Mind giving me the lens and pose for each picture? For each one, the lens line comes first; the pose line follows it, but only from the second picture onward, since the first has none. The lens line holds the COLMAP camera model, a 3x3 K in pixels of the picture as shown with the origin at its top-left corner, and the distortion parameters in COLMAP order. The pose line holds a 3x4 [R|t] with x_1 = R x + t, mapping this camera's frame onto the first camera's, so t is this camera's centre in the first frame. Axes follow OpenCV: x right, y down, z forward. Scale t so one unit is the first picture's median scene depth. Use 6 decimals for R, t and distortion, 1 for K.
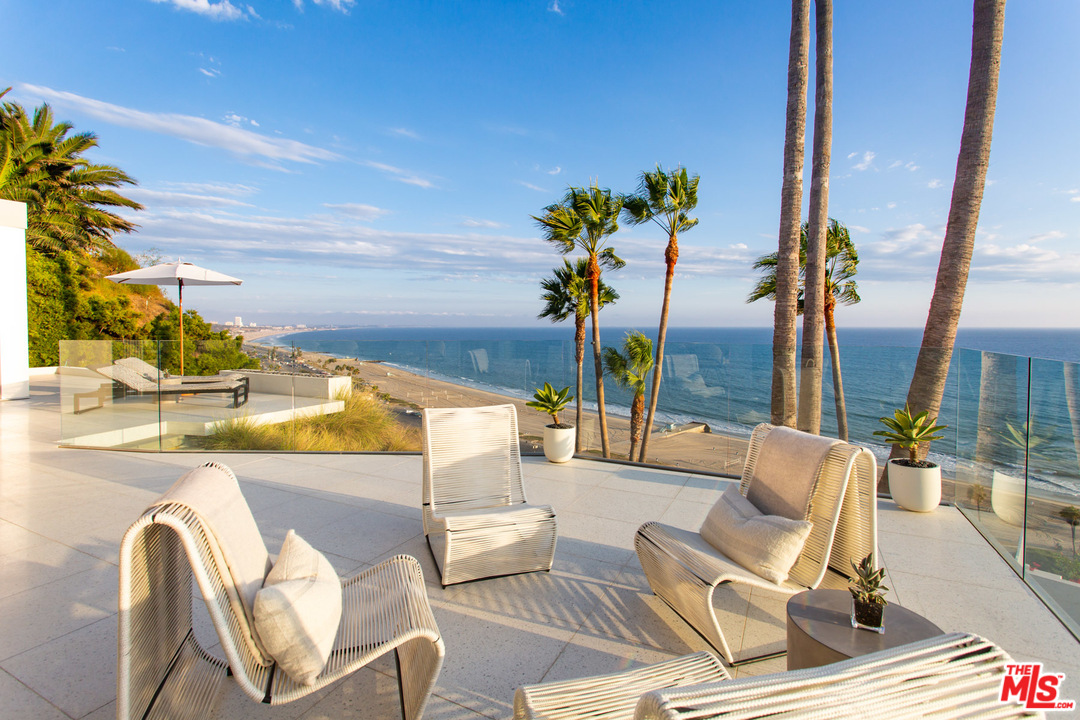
lens RADIAL K [[554.2, 0, 540.2], [0, 554.2, 348.6], [0, 0, 1]] dist [-0.000837, 0.000492]
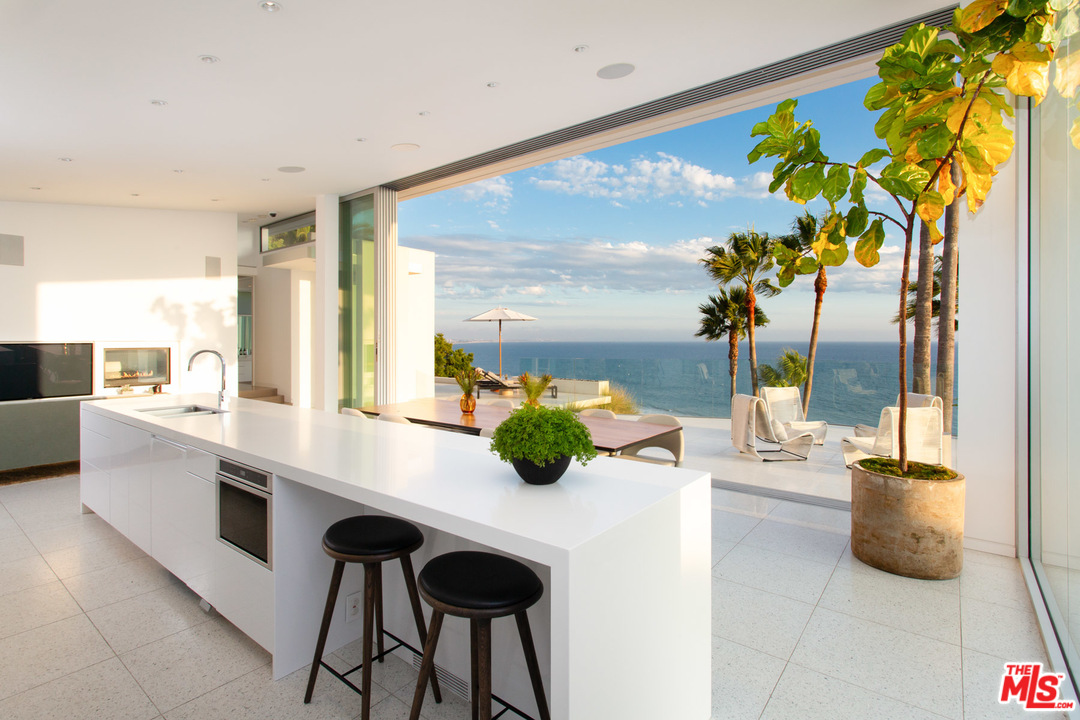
lens RADIAL K [[554.2, 0, 540.2], [0, 554.2, 348.6], [0, 0, 1]] dist [-0.000837, 0.000492]
pose [[0.978469, 0.001570, -0.206387, -0.101485], [-0.007147, 0.999629, -0.026279, 0.000661], [0.206269, 0.027188, 0.978118, -0.265501]]
